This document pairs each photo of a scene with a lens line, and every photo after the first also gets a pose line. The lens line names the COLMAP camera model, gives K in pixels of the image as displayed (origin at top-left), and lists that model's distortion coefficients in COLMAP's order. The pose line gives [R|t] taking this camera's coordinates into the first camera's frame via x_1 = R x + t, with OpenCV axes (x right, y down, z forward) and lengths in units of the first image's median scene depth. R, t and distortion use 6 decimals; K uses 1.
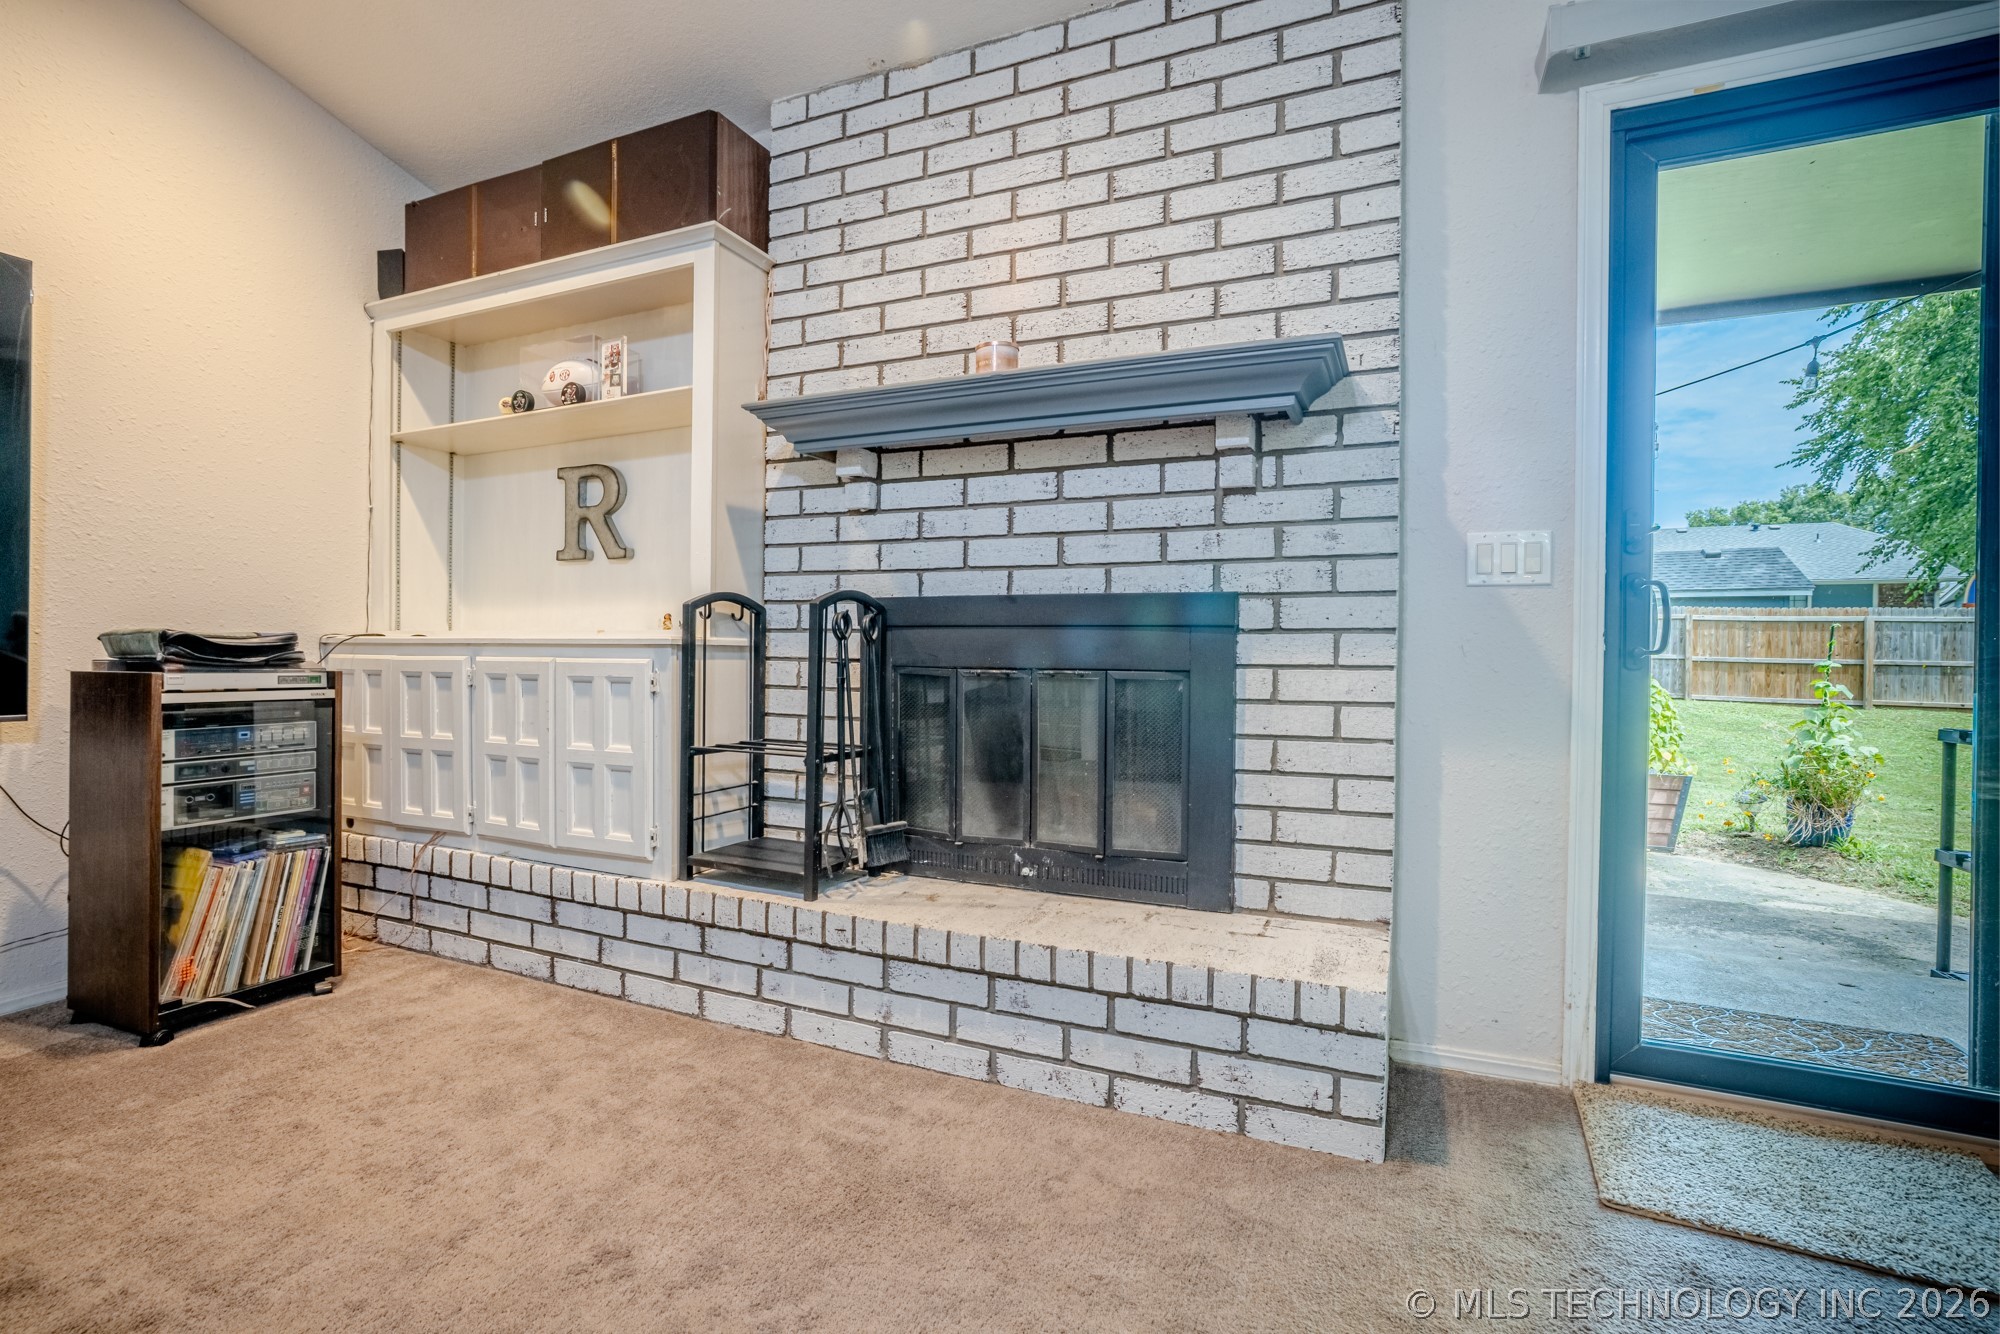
lens RADIAL K [[926.2, 0, 964.1], [0, 926.2, 666.9], [0, 0, 1]] dist [-0.028904, 0.001971]
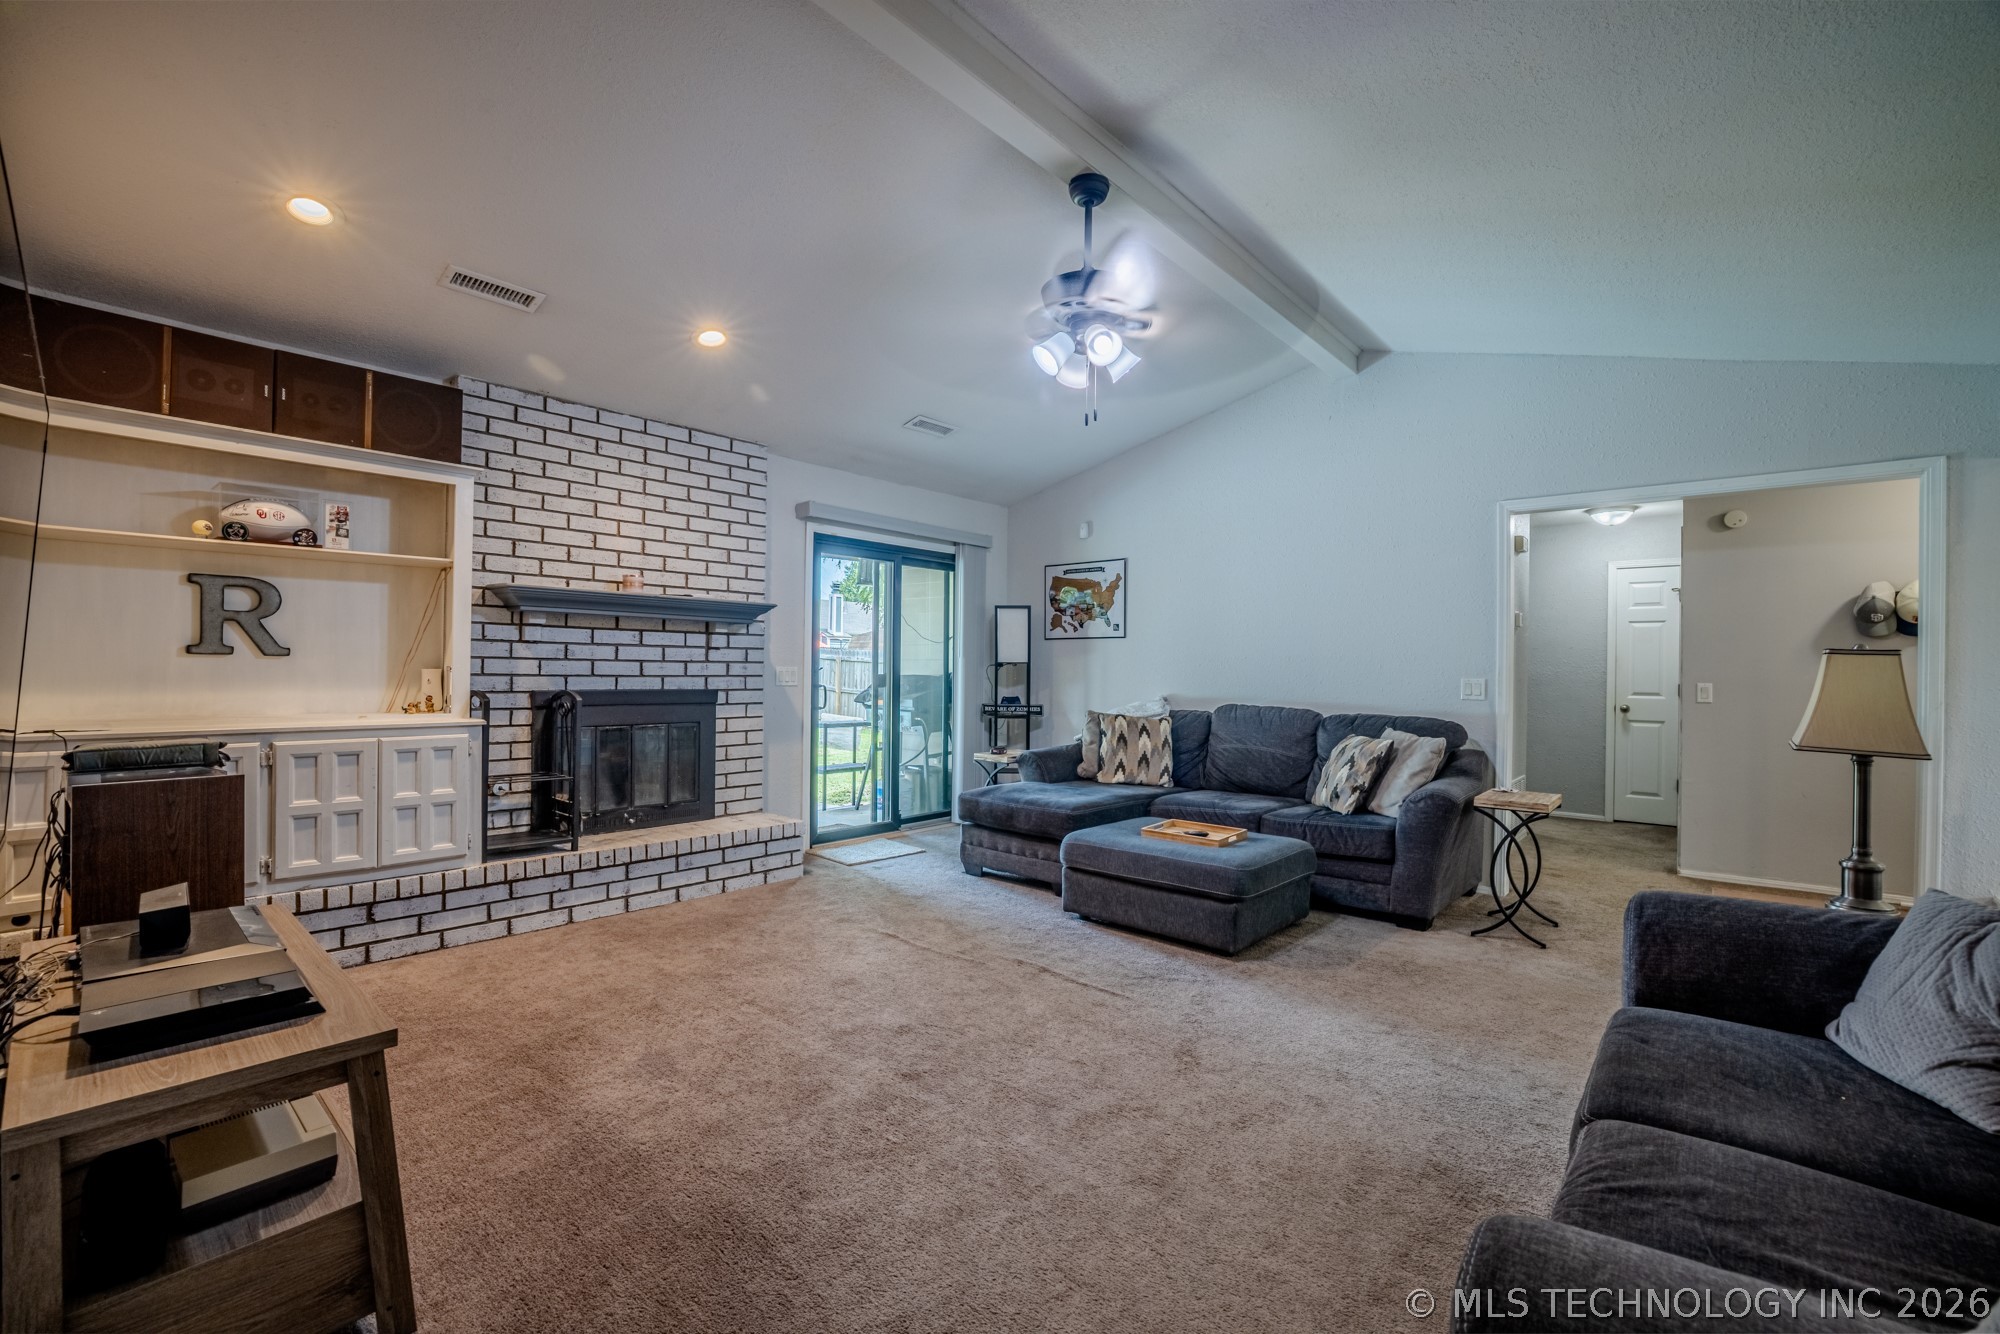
lens RADIAL K [[864.3, 0, 999.4], [0, 864.3, 664.4], [0, 0, 1]] dist [-0.037580, 0.008205]
pose [[0.286278, -0.002761, 0.958143, -1.687299], [-0.000202, 0.999996, 0.002942, -0.153298], [-0.958146, -0.001036, 0.286276, -0.390115]]
